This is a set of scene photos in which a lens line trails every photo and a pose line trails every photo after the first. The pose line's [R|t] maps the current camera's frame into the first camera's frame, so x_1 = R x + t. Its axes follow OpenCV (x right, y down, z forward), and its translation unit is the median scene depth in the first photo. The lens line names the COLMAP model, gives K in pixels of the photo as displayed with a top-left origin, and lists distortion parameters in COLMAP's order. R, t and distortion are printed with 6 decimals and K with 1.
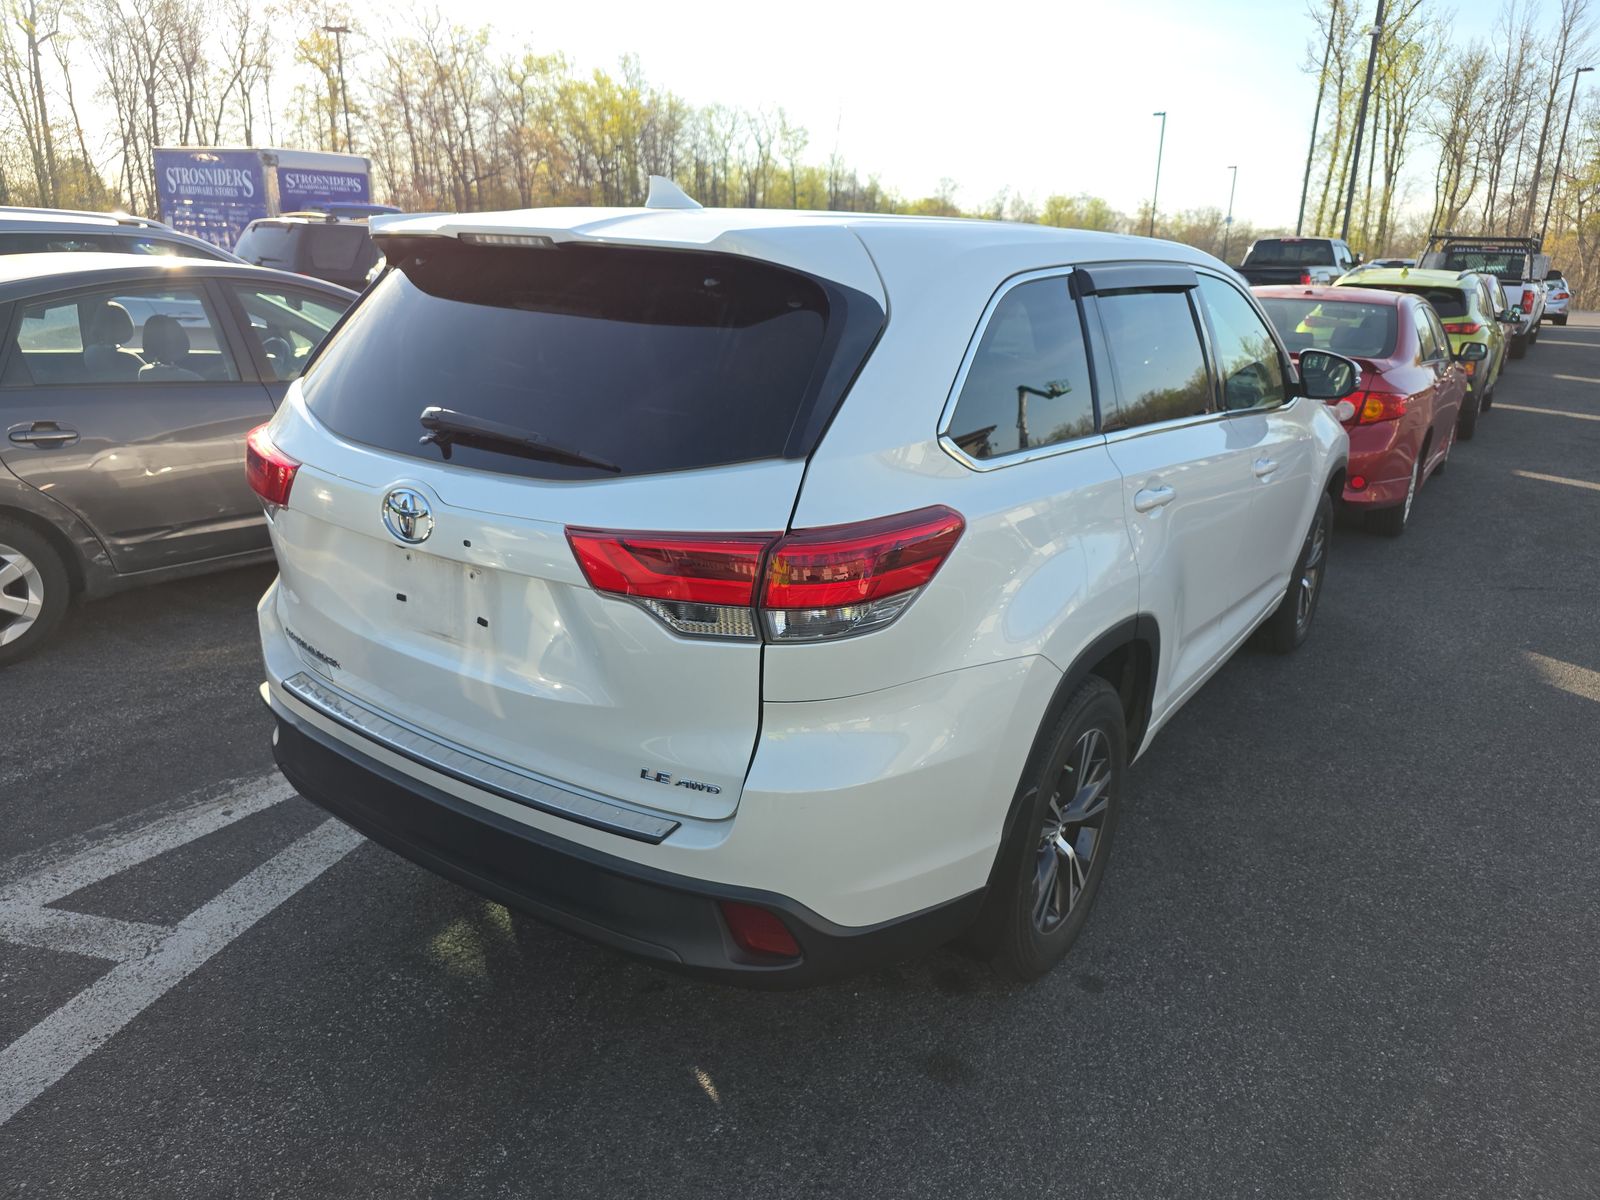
lens RADIAL K [[1074.0, 0, 802.5], [0, 1074.0, 603.5], [0, 0, 1]] dist [0.045123, -0.040133]
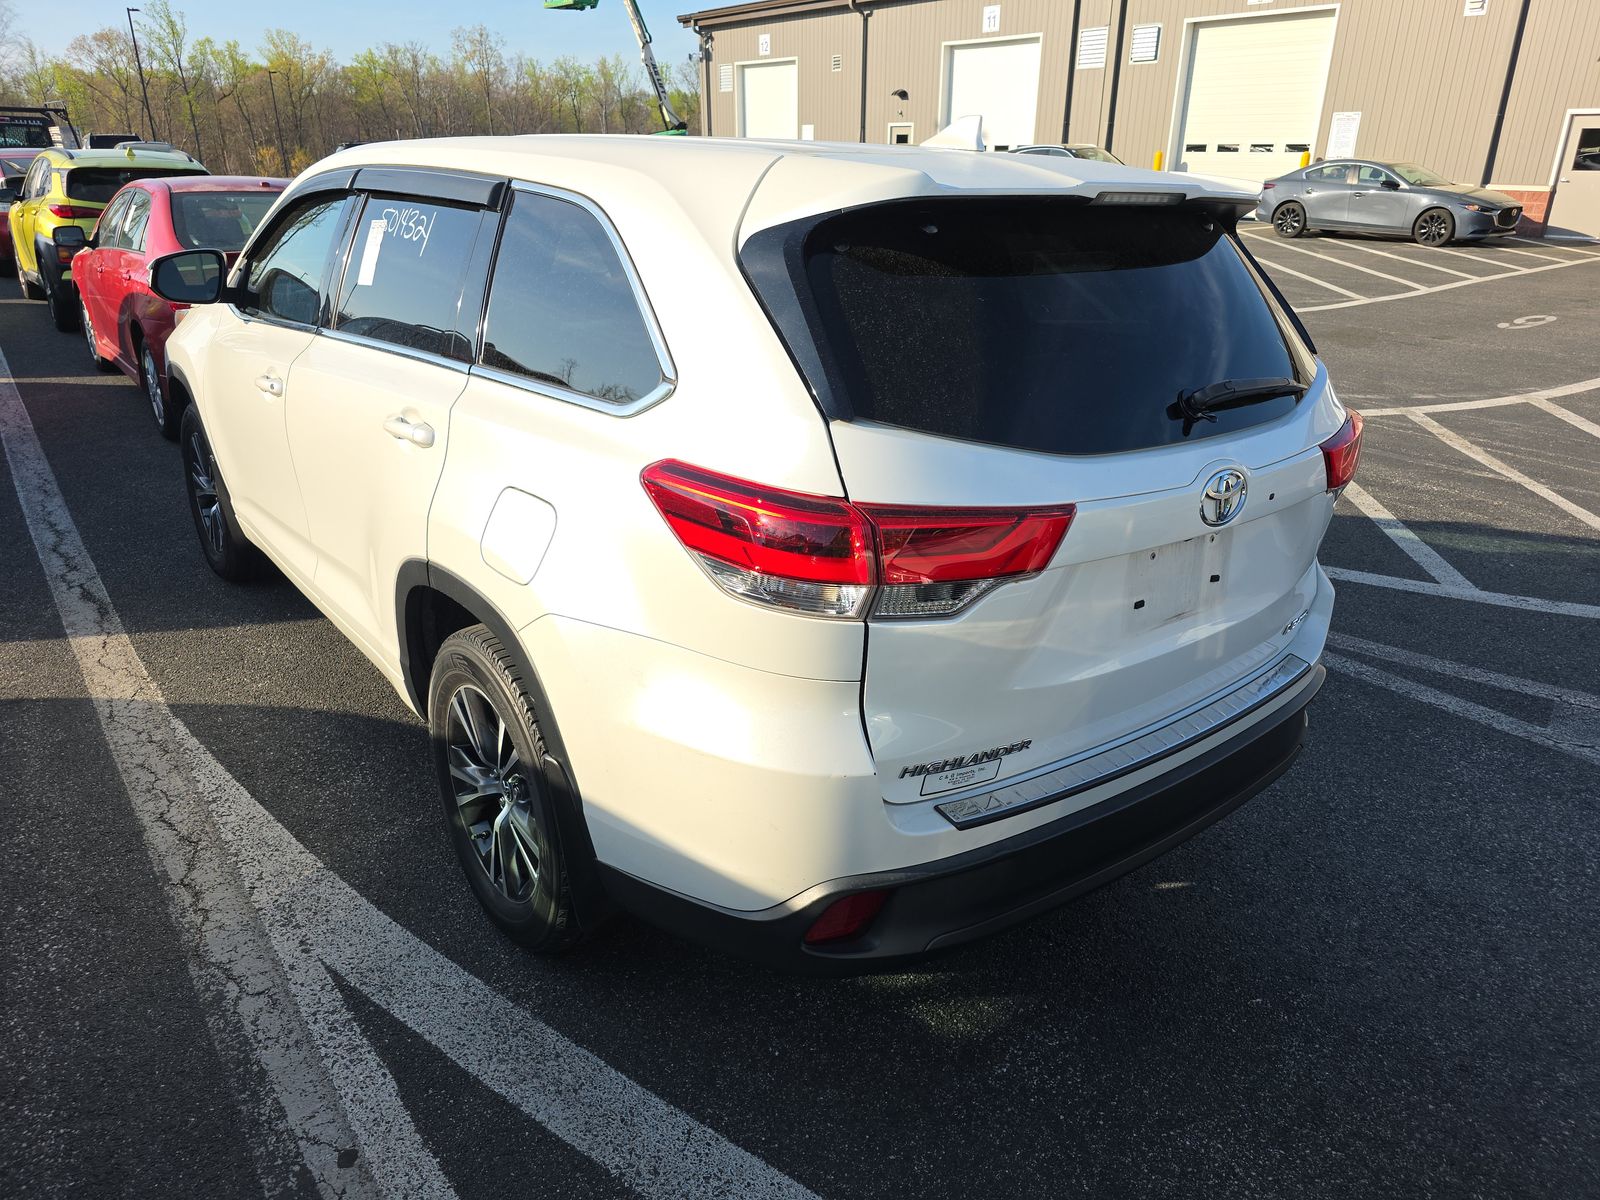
lens RADIAL K [[1074.0, 0, 809.0], [0, 1074.0, 594.6], [0, 0, 1]] dist [0.045123, -0.040133]
pose [[0.312917, -0.373357, 0.873320, -1.284107], [0.281414, 0.914654, 0.290196, -0.365541], [-0.907132, 0.154958, 0.391279, 0.921053]]
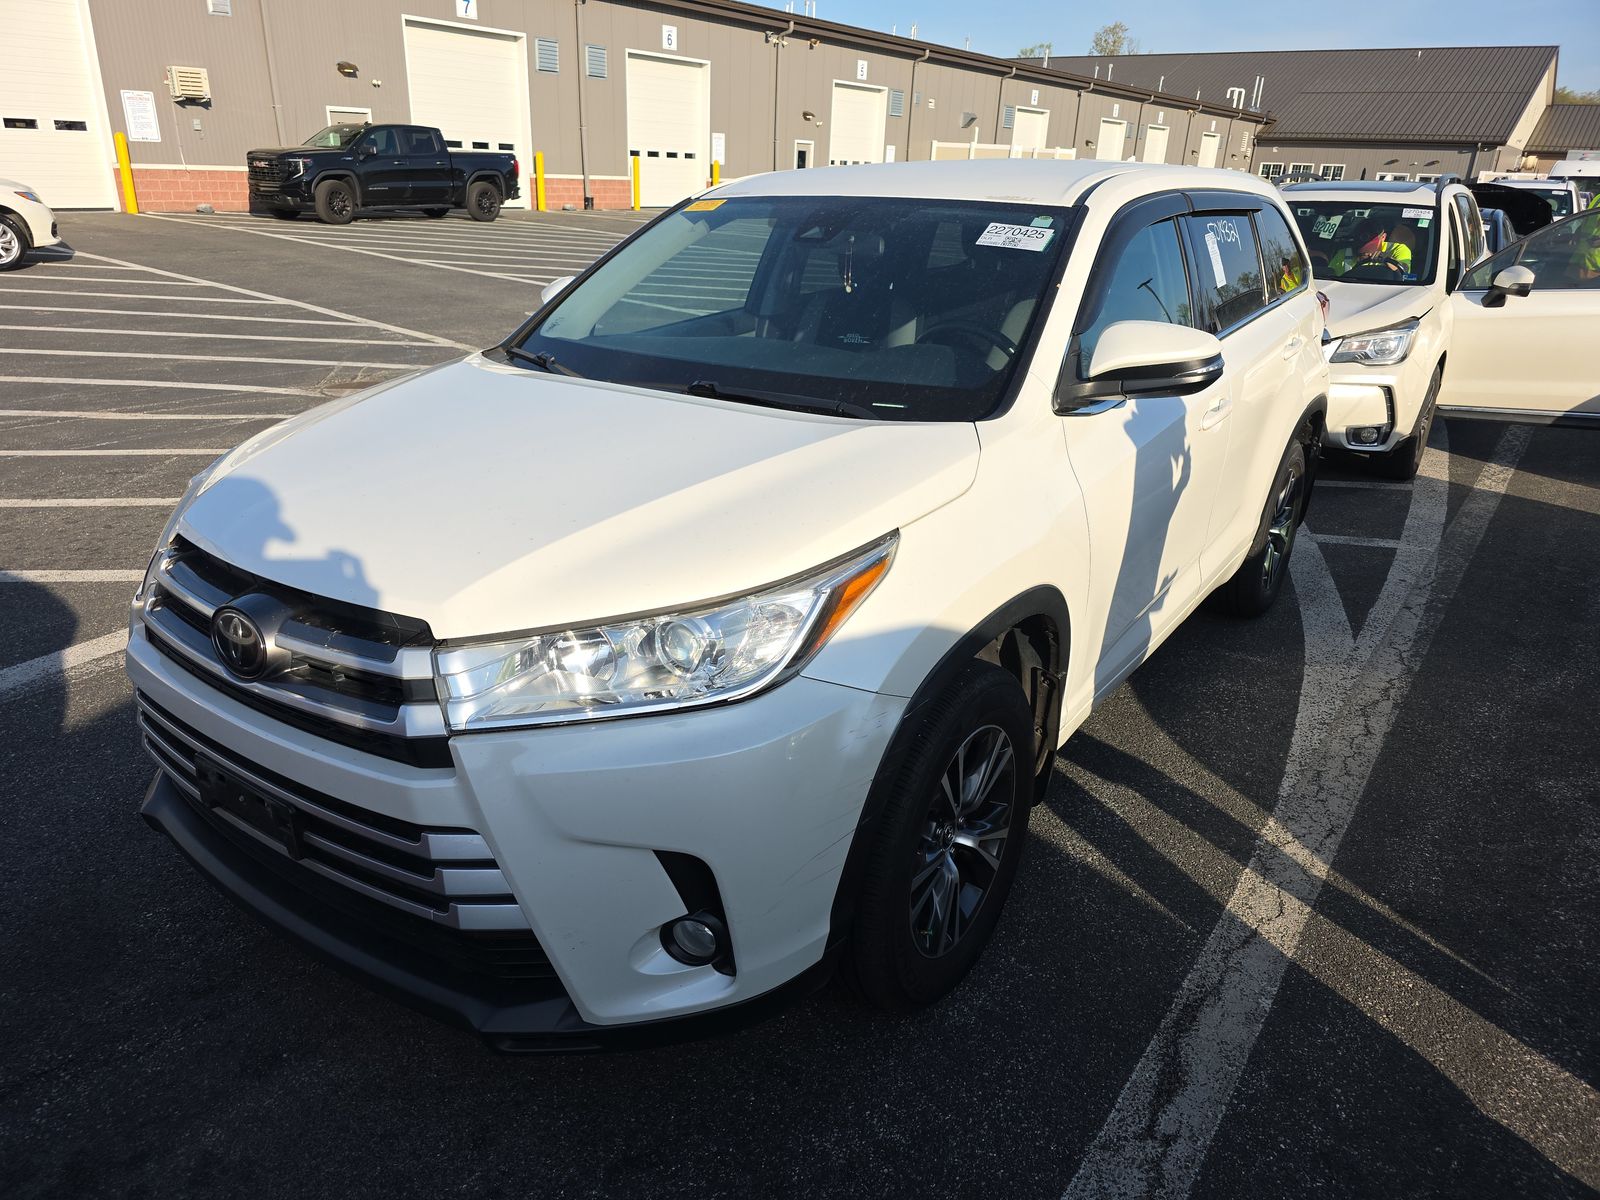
lens RADIAL K [[1074.0, 0, 786.8], [0, 1074.0, 590.7], [0, 0, 1]] dist [0.045123, -0.040133]
pose [[-0.997865, -0.063049, 0.017027, 0.493042], [-0.038534, 0.778909, 0.625952, -1.143273], [-0.052728, 0.623960, -0.779676, 3.547302]]
